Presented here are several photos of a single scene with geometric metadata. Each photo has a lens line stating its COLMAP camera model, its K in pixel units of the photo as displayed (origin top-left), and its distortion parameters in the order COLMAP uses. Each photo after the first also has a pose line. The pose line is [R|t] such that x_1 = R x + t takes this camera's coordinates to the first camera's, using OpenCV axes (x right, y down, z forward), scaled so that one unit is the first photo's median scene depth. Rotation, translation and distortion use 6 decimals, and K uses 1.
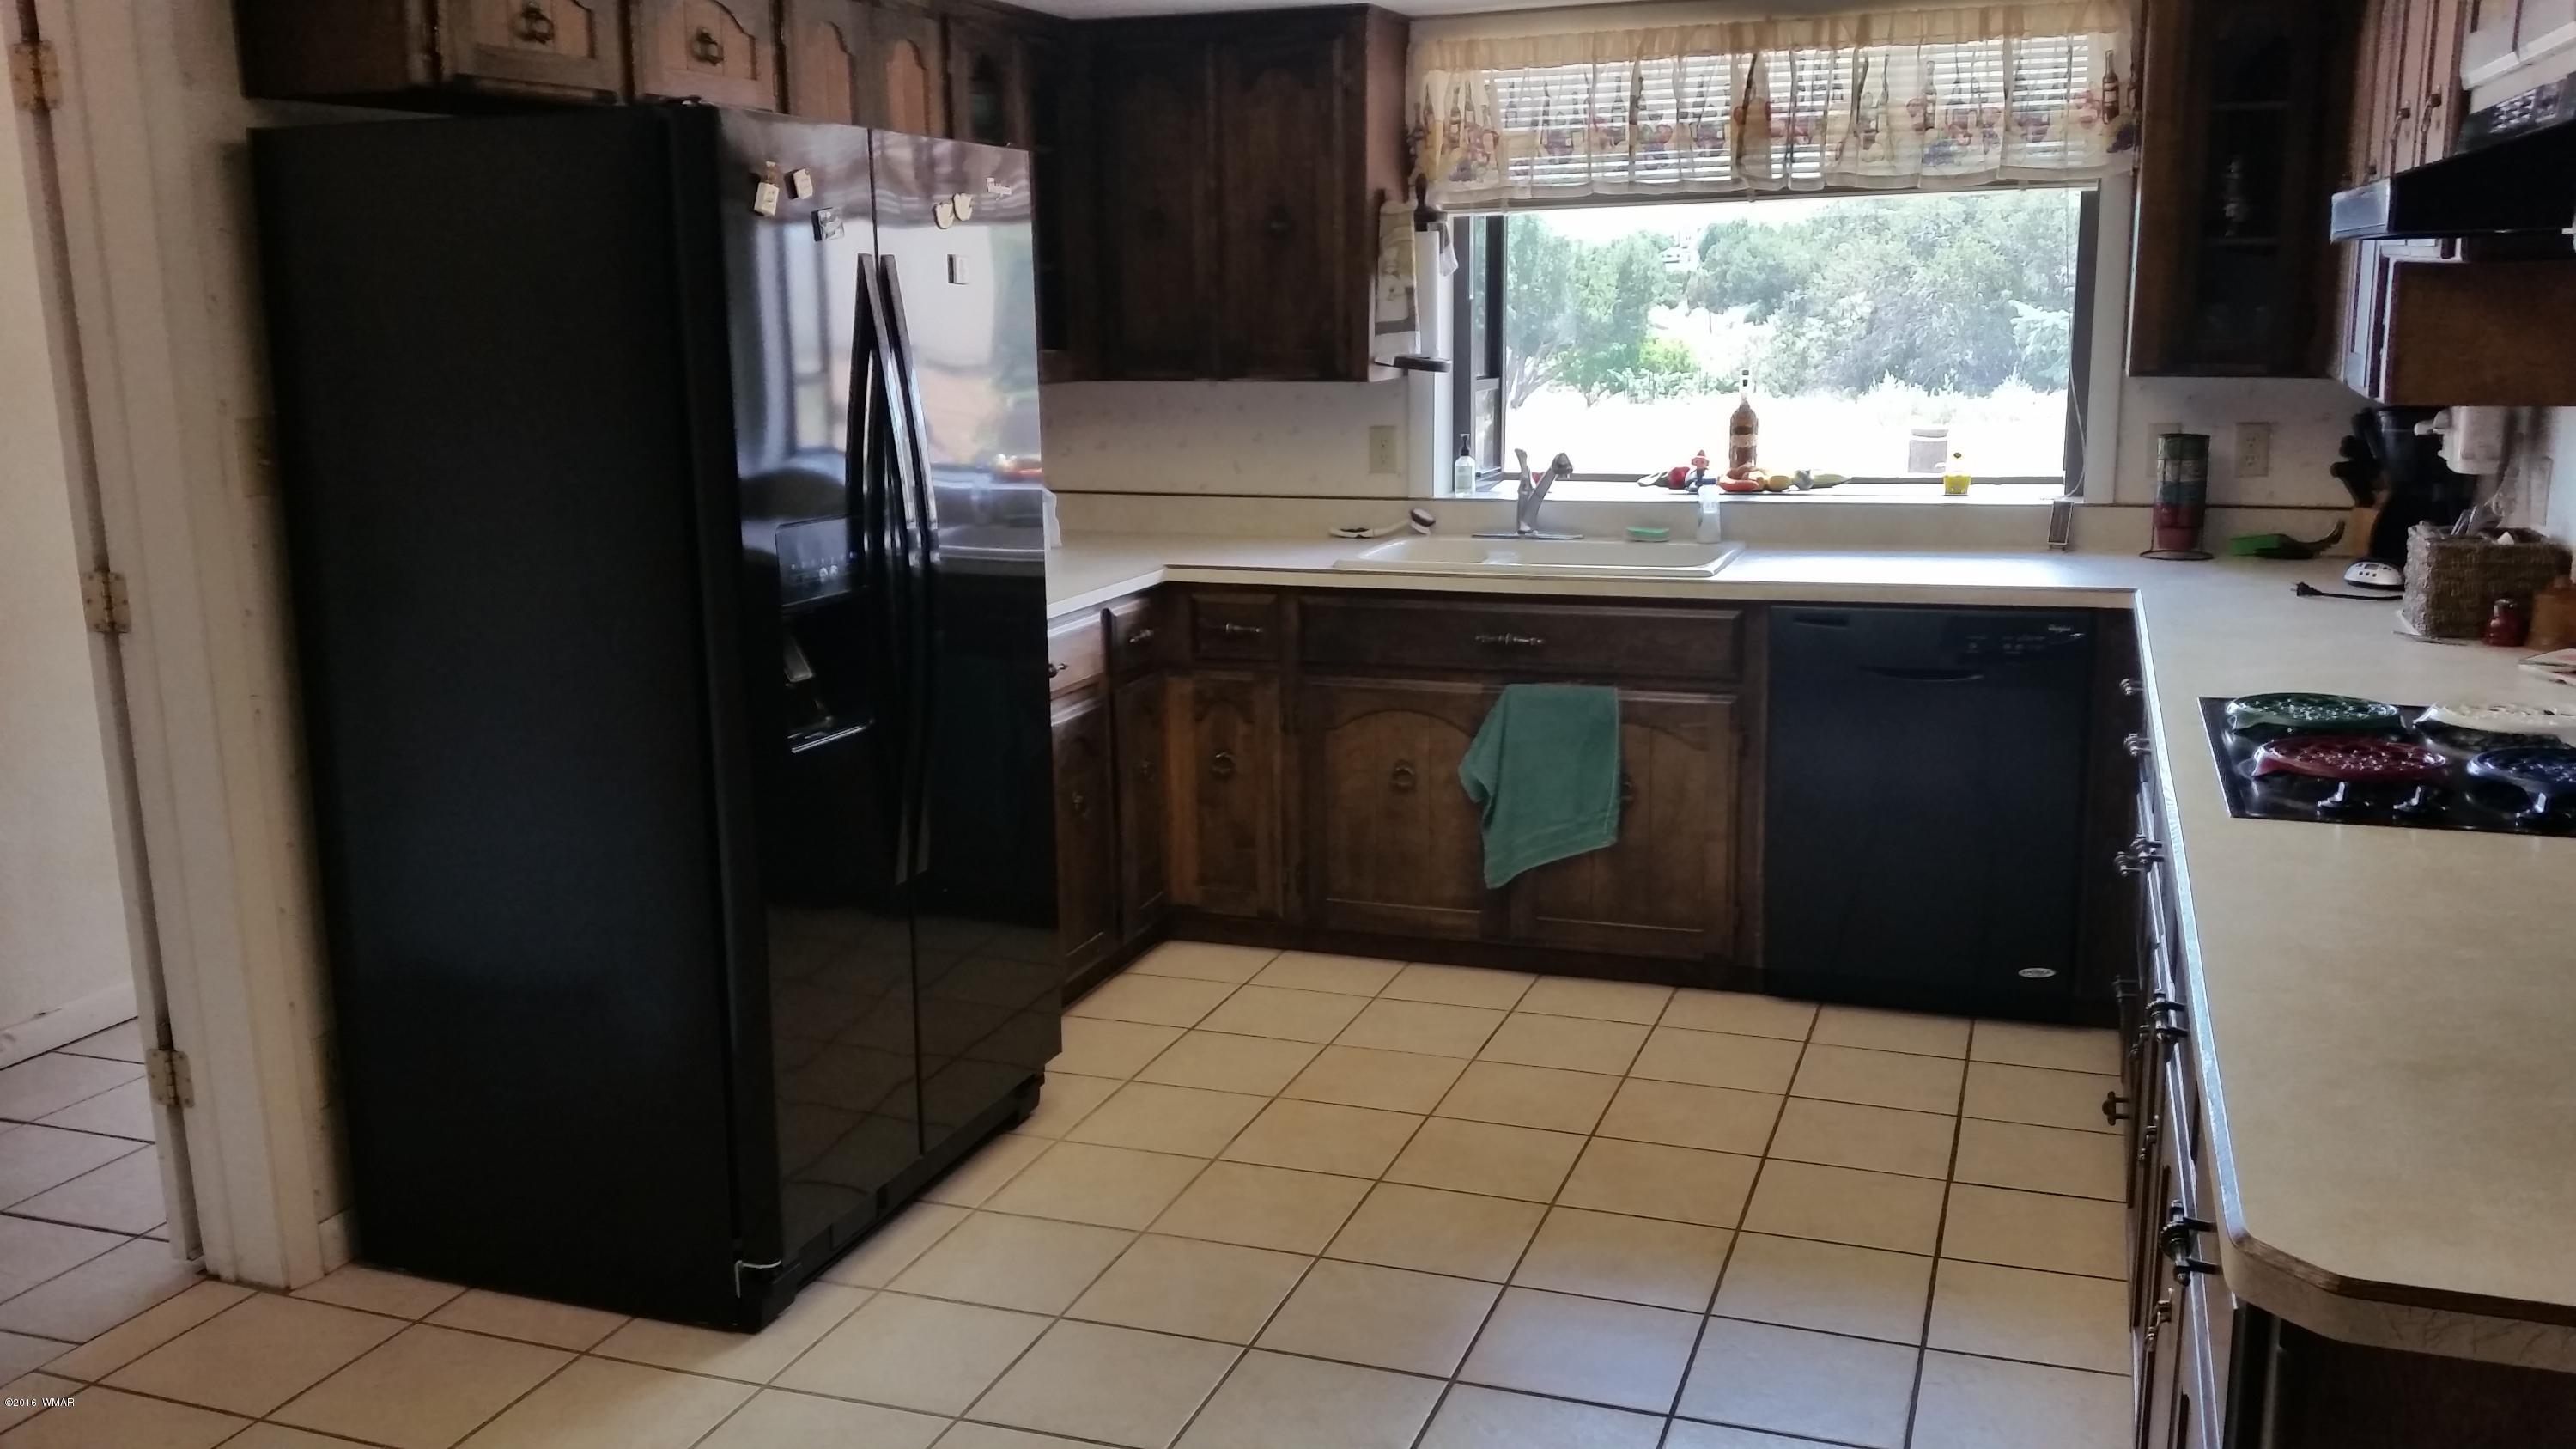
lens RADIAL K [[2110.2, 0, 1288.0], [0, 2110.2, 724.5], [0, 0, 1]] dist [0.197913, -0.438216]
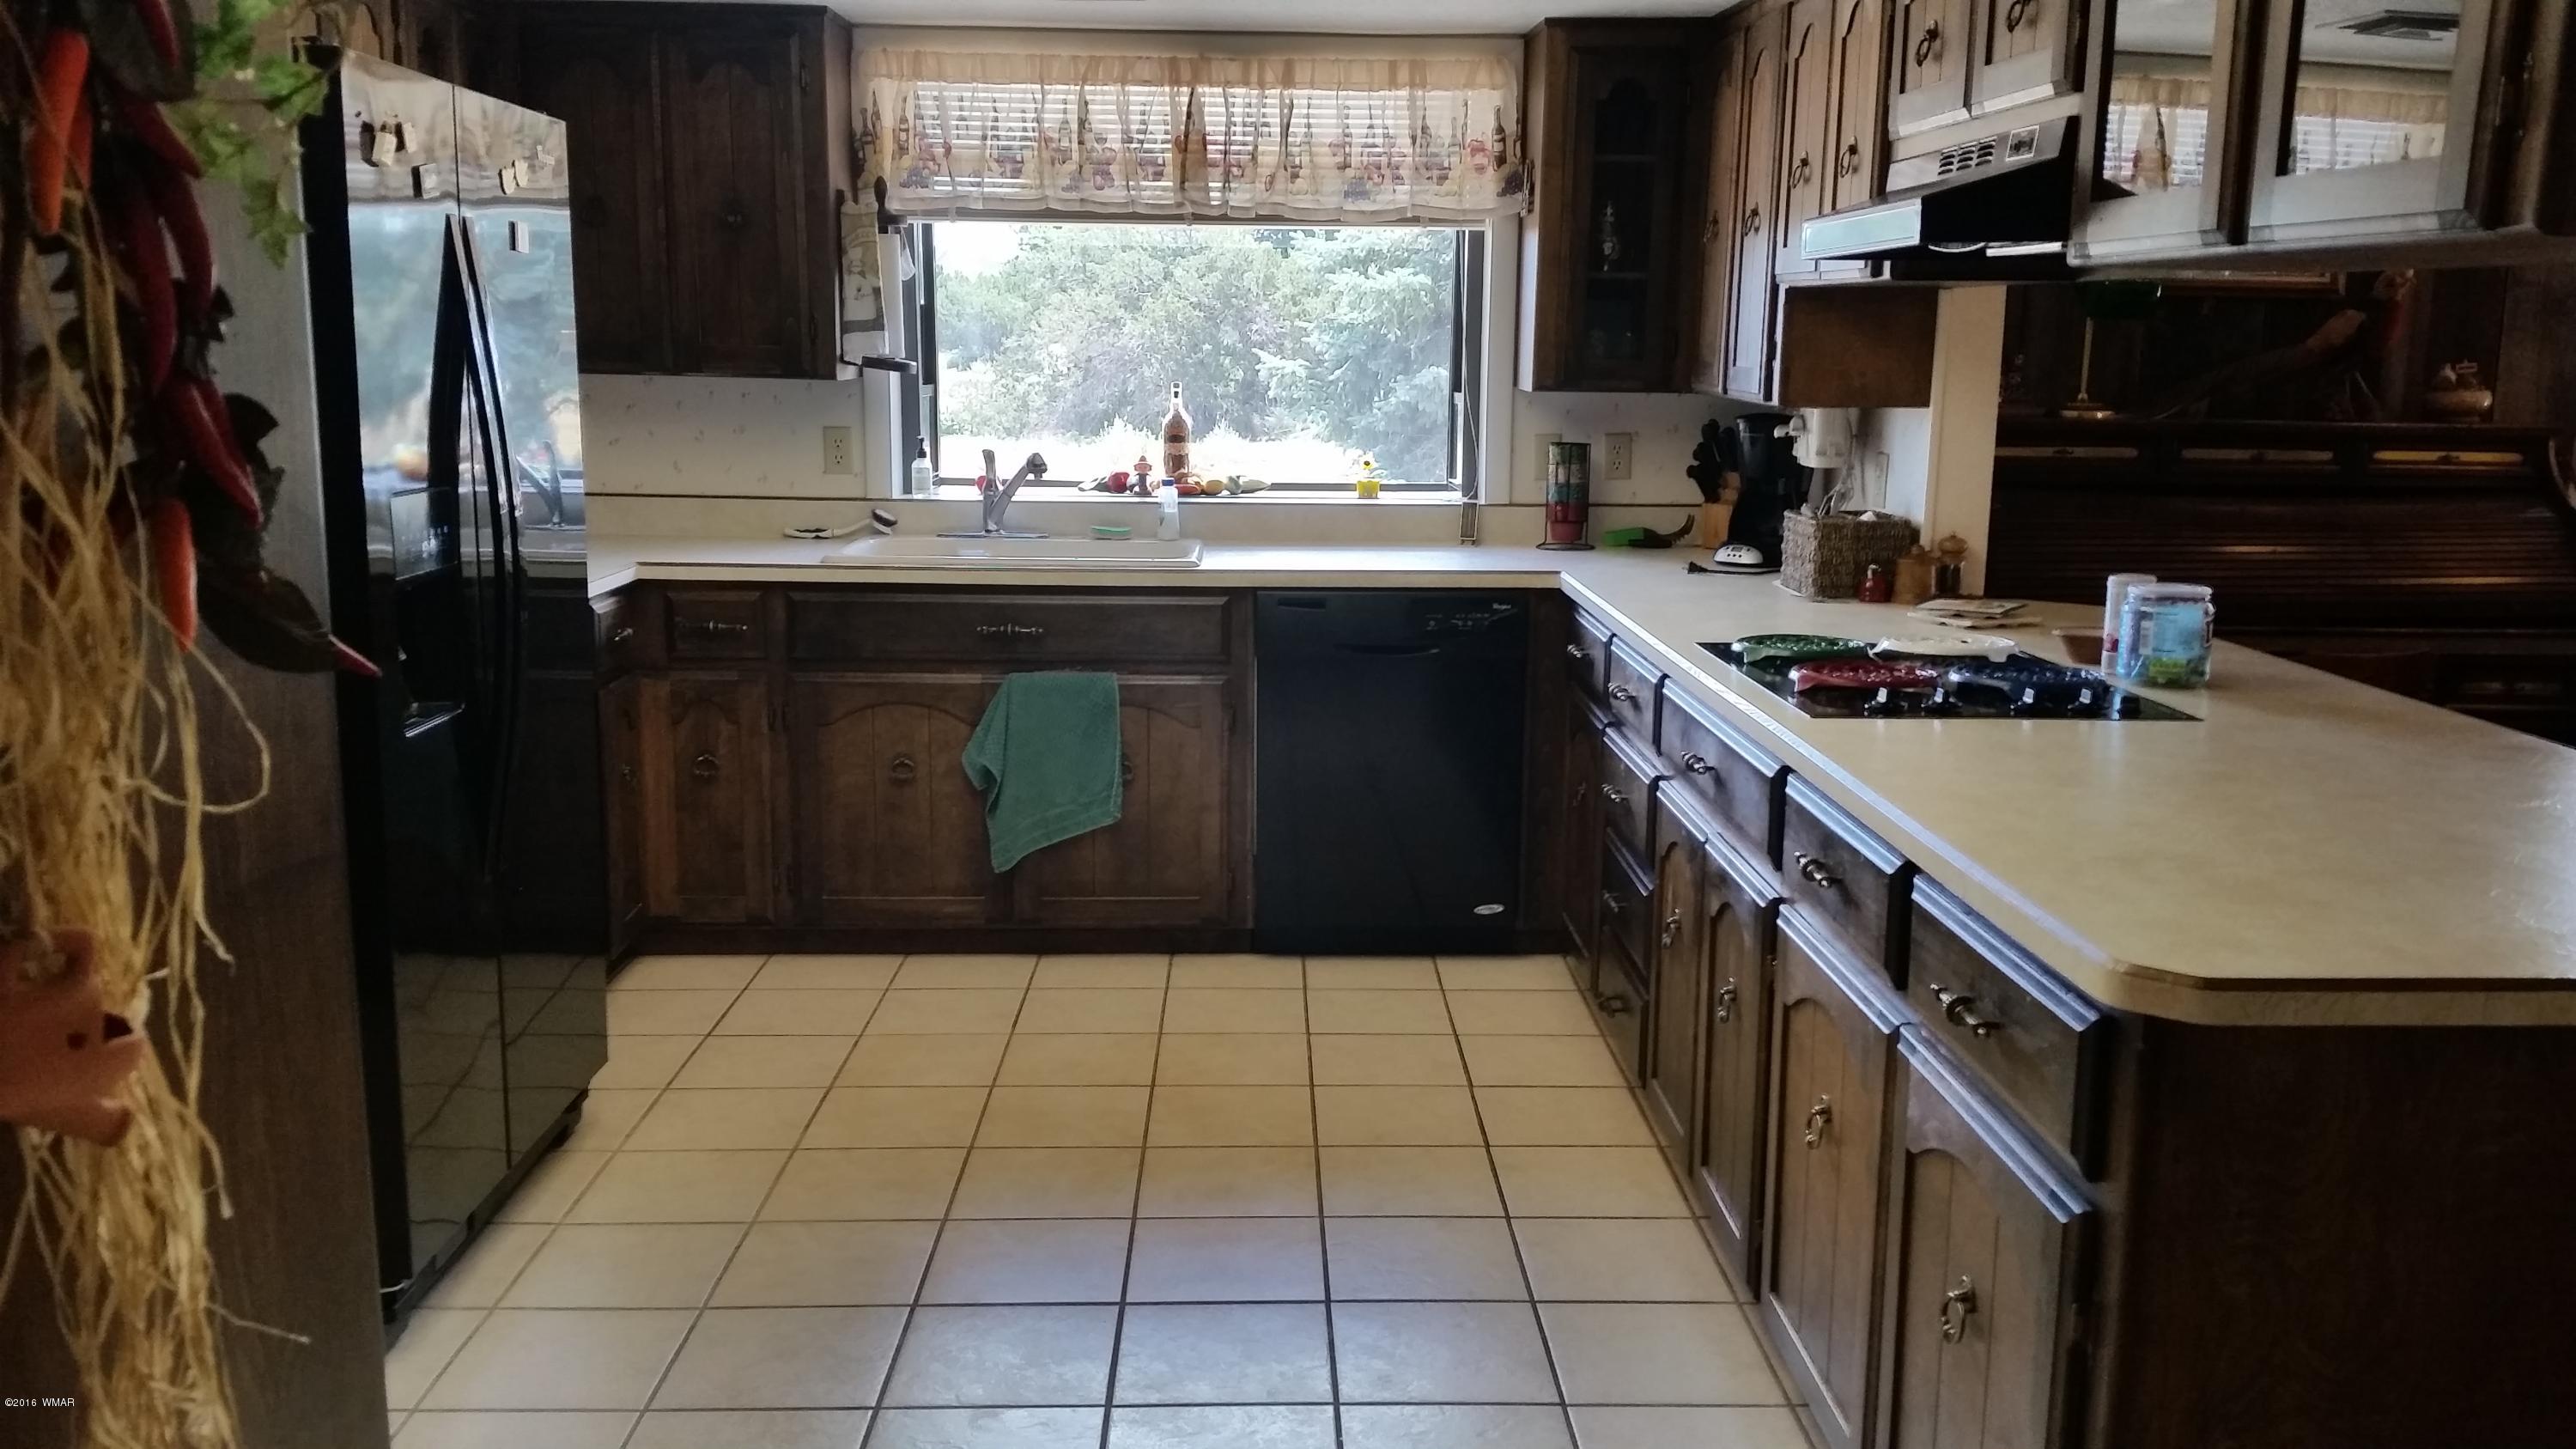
lens RADIAL K [[2110.2, 0, 1288.0], [0, 2110.2, 724.5], [0, 0, 1]] dist [0.197913, -0.438216]
pose [[0.931840, -0.037267, 0.360950, -0.140448], [0.044650, 0.998929, -0.012133, 0.024015], [-0.360111, 0.027423, 0.932506, -0.013911]]
